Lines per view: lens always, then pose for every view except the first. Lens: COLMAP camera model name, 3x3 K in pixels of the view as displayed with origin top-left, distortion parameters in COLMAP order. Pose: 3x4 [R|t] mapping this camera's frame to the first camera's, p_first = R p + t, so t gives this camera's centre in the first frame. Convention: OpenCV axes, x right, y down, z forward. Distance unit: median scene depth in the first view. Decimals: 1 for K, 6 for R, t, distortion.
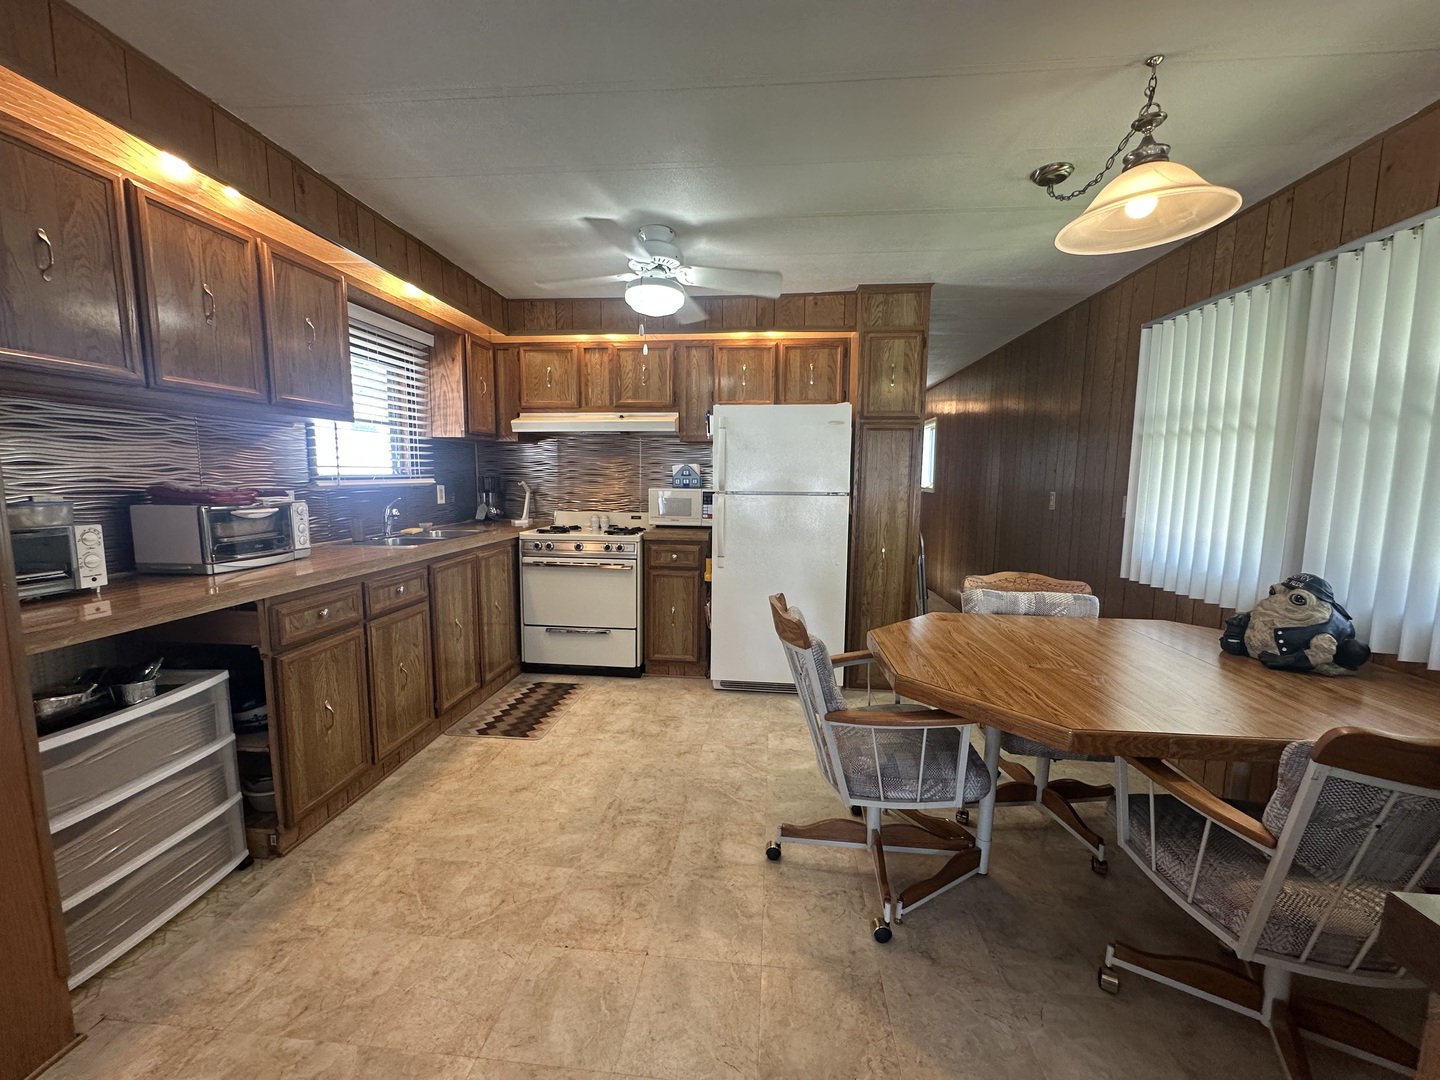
lens RADIAL K [[574.0, 0, 714.0], [0, 574.0, 541.9], [0, 0, 1]] dist [0.000712, 0.000545]
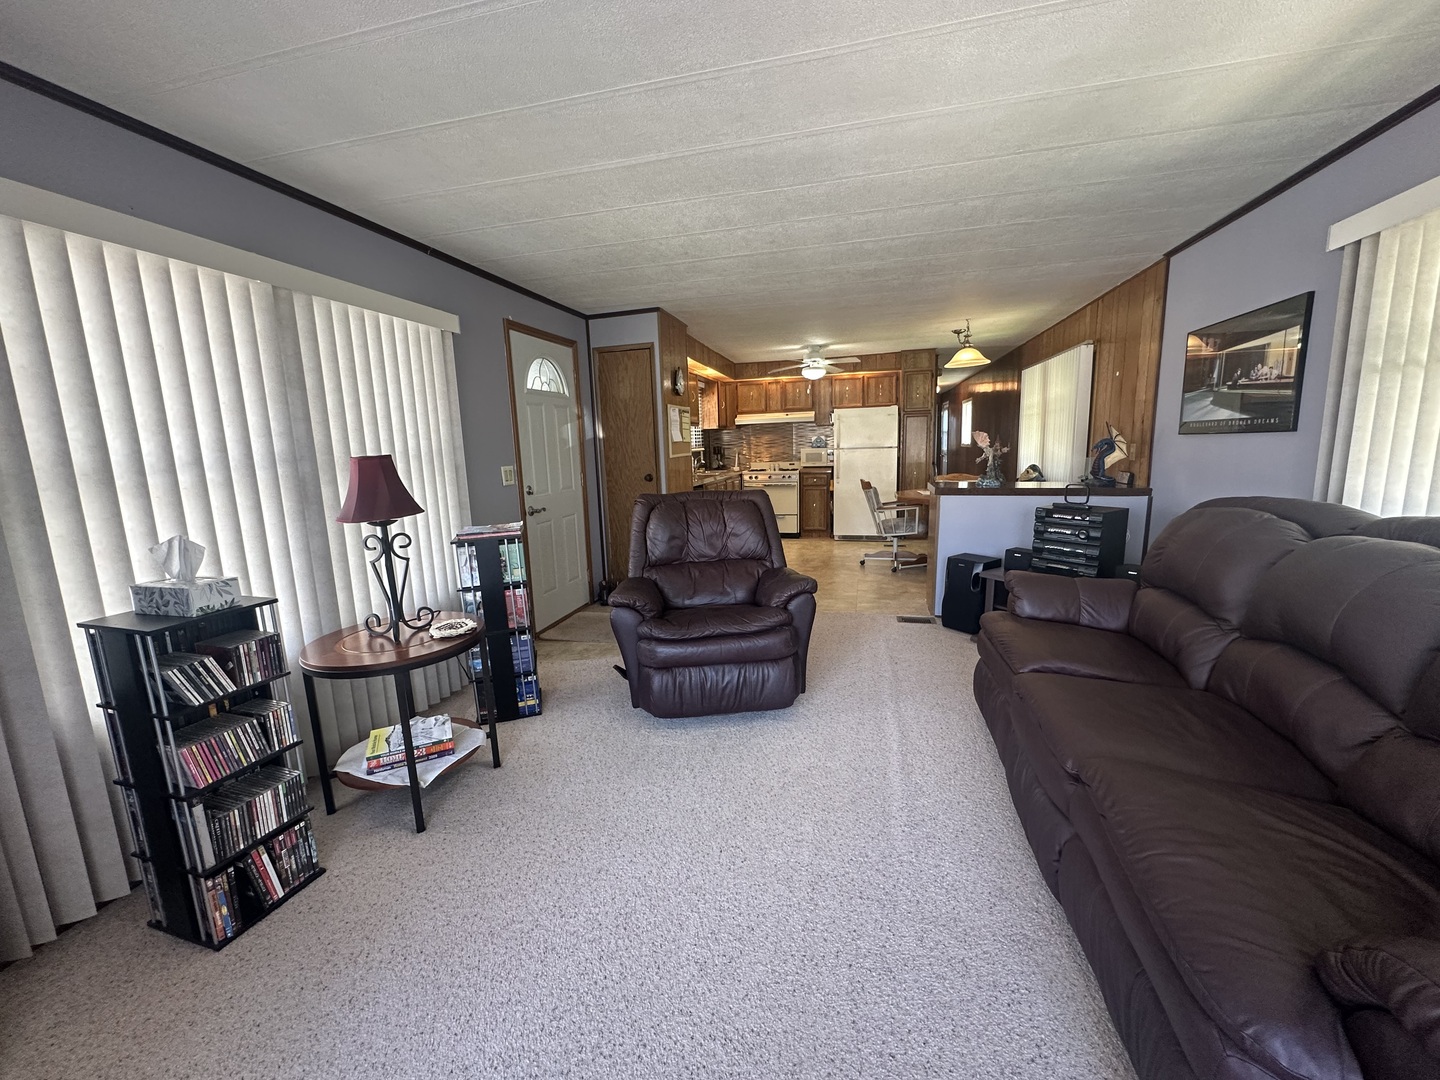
lens RADIAL K [[574.0, 0, 718.0], [0, 574.0, 533.6], [0, 0, 1]] dist [0.000712, 0.000545]
pose [[0.987886, -0.016383, -0.154315, -0.098990], [0.022988, 0.998890, 0.041118, 0.126420], [0.153470, -0.044168, 0.987166, -1.157530]]
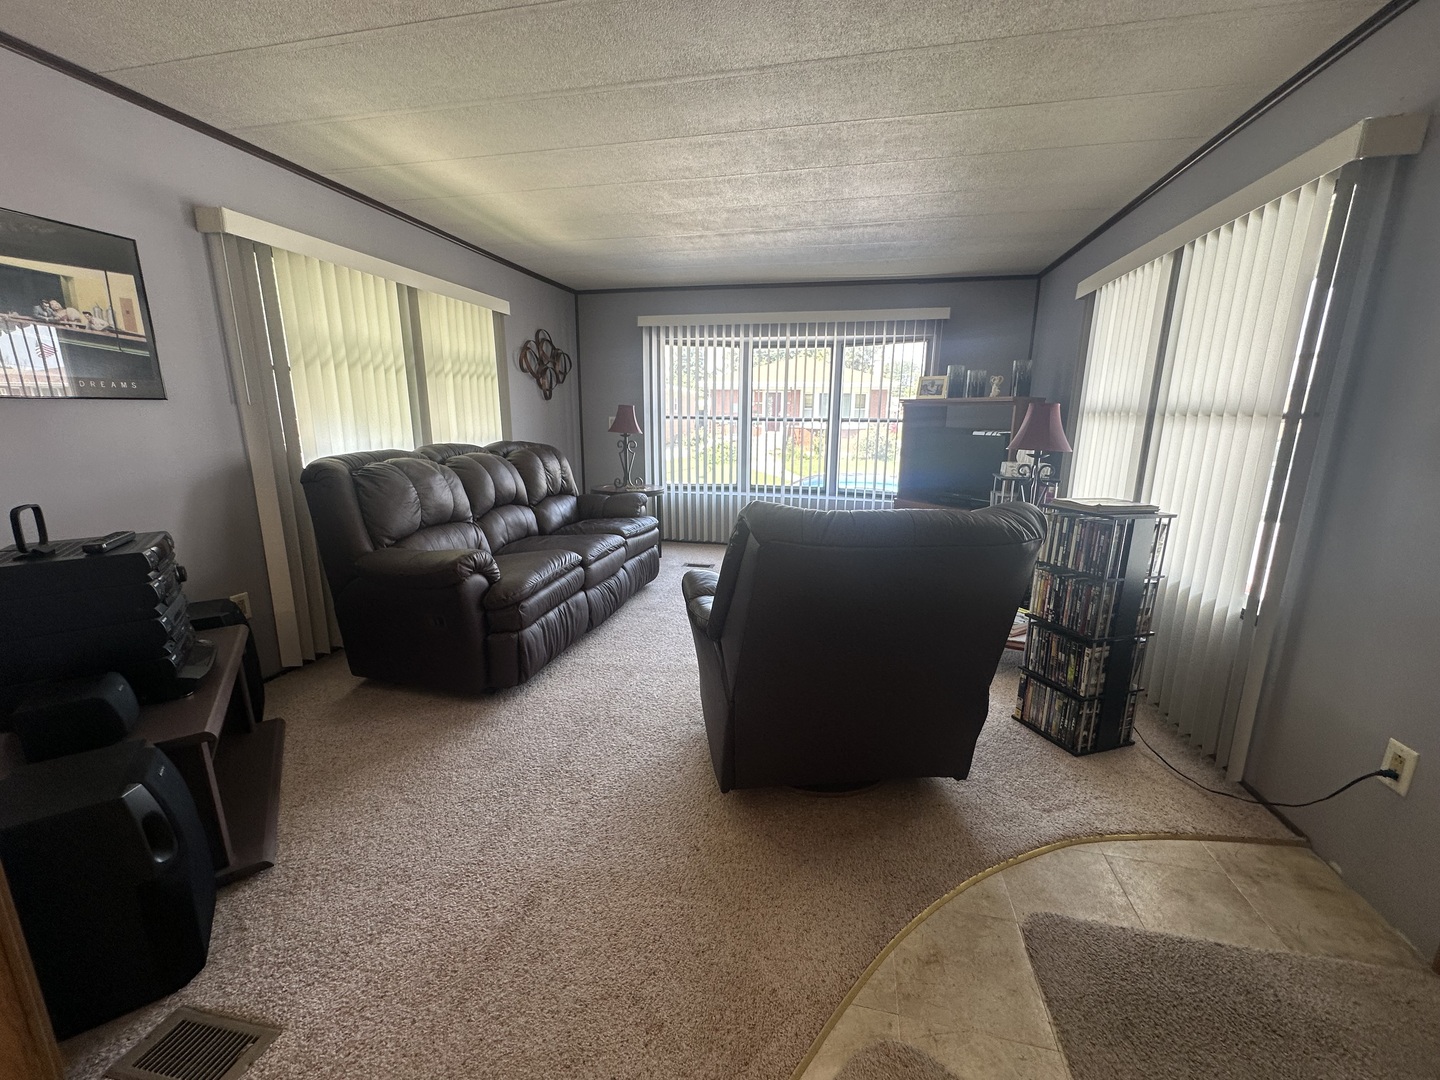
lens RADIAL K [[574.0, 0, 722.3], [0, 574.0, 542.2], [0, 0, 1]] dist [0.000712, 0.000545]
pose [[-0.992521, -0.042362, 0.114487, -0.729320], [-0.002041, 0.943484, 0.331411, -0.755565], [-0.122056, 0.328699, -0.936514, 7.346943]]
